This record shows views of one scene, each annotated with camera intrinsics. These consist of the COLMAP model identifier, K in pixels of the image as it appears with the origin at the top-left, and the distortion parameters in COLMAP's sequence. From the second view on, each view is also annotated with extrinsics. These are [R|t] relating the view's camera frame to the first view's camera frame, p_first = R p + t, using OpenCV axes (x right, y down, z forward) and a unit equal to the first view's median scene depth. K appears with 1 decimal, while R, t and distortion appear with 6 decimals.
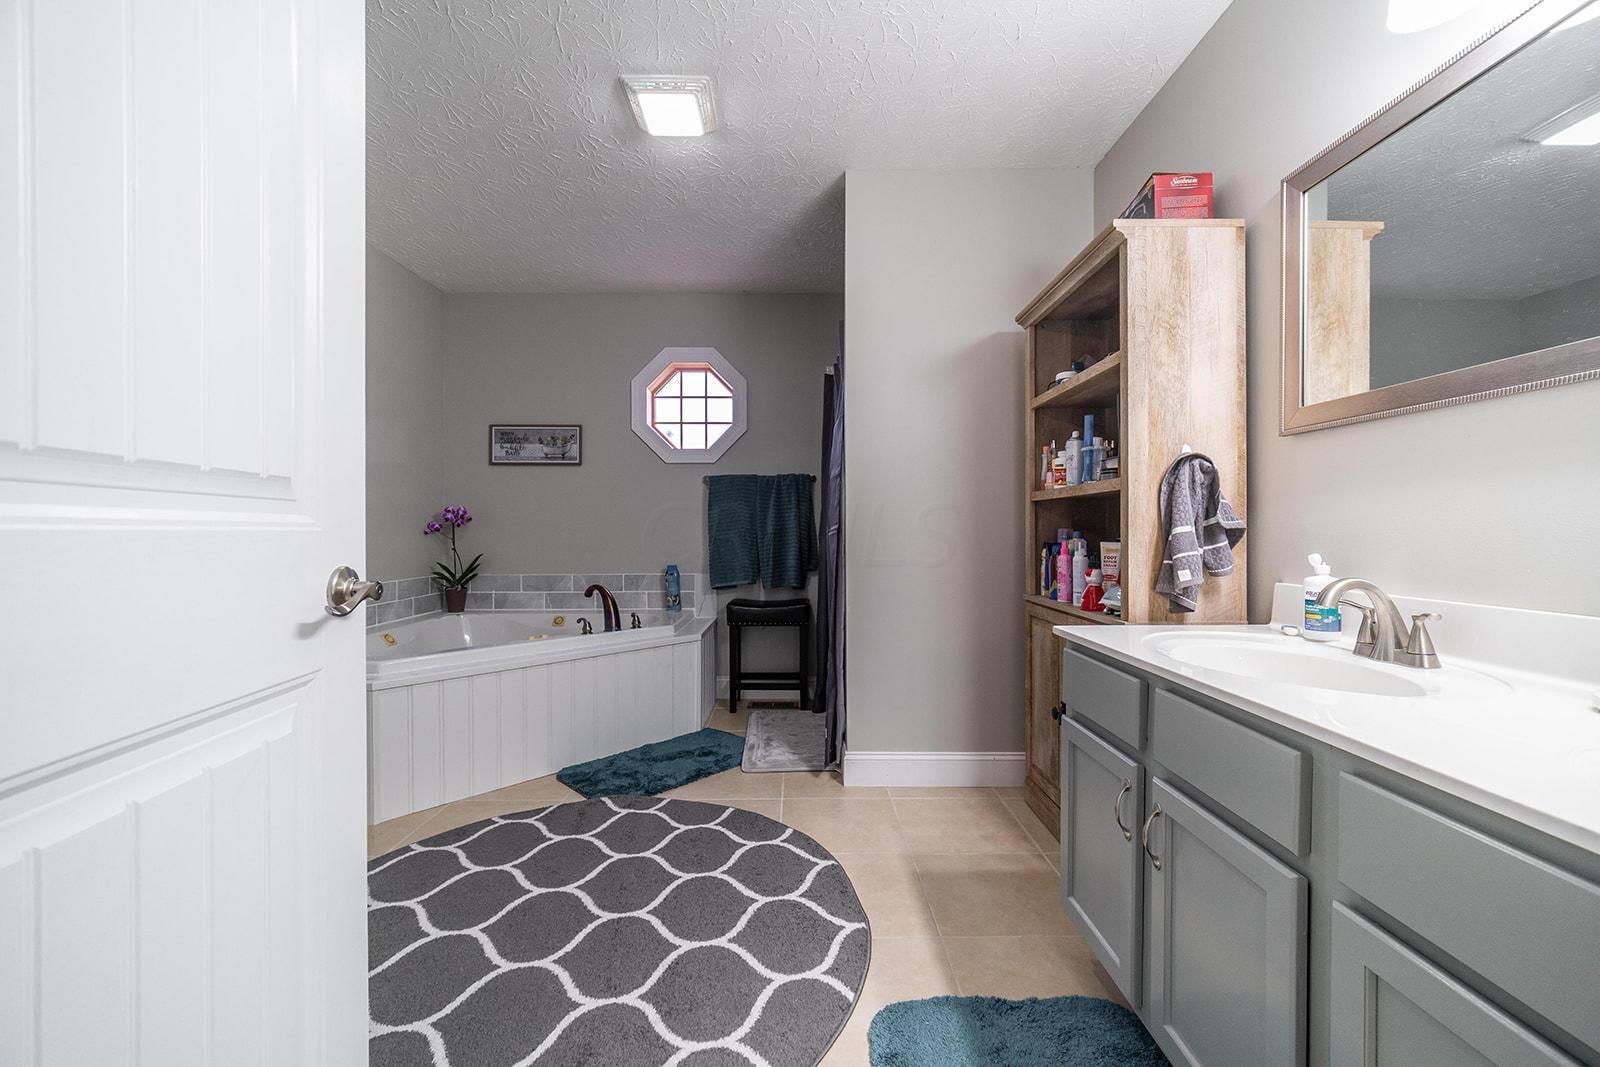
lens RADIAL K [[631.1, 0, 808.6], [0, 631.1, 534.1], [0, 0, 1]] dist [-0.002121, -0.000145]
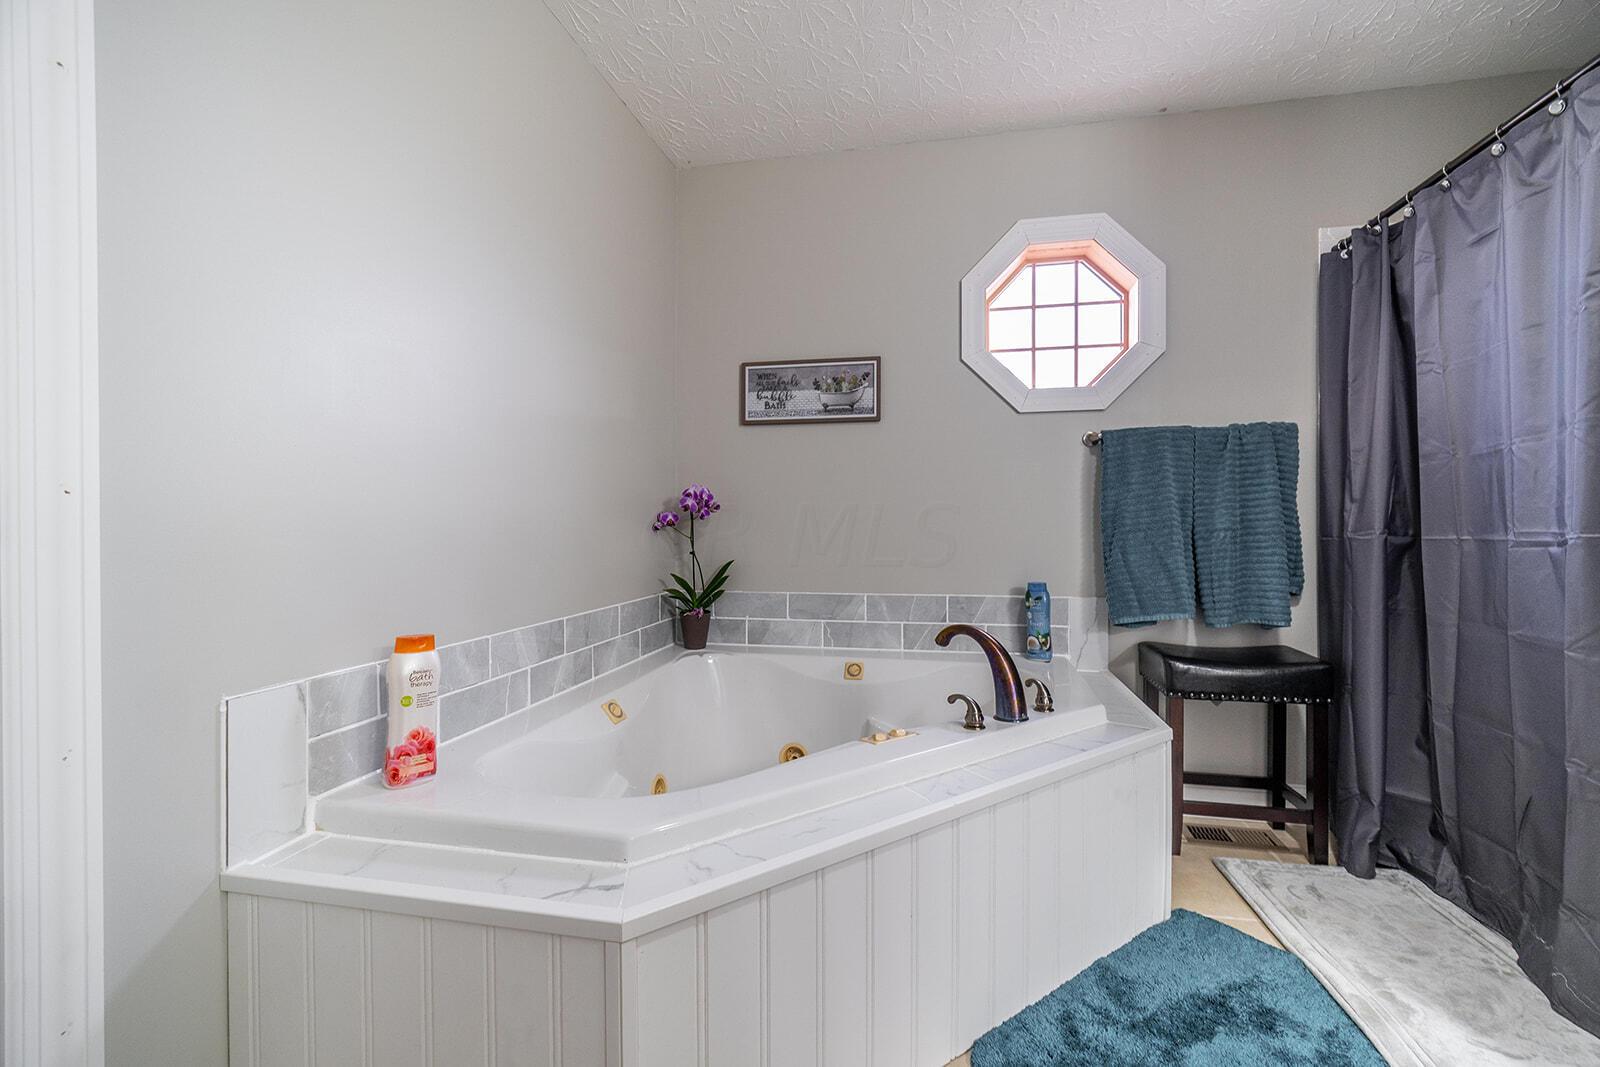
lens RADIAL K [[647.1, 0, 844.0], [0, 647.1, 531.2], [0, 0, 1]] dist [-0.003603, 0.000314]
pose [[0.981507, 0.001011, -0.191422, -0.519469], [-0.000010, 0.999986, 0.005230, -0.004907], [0.191424, -0.005132, 0.981494, 0.686375]]
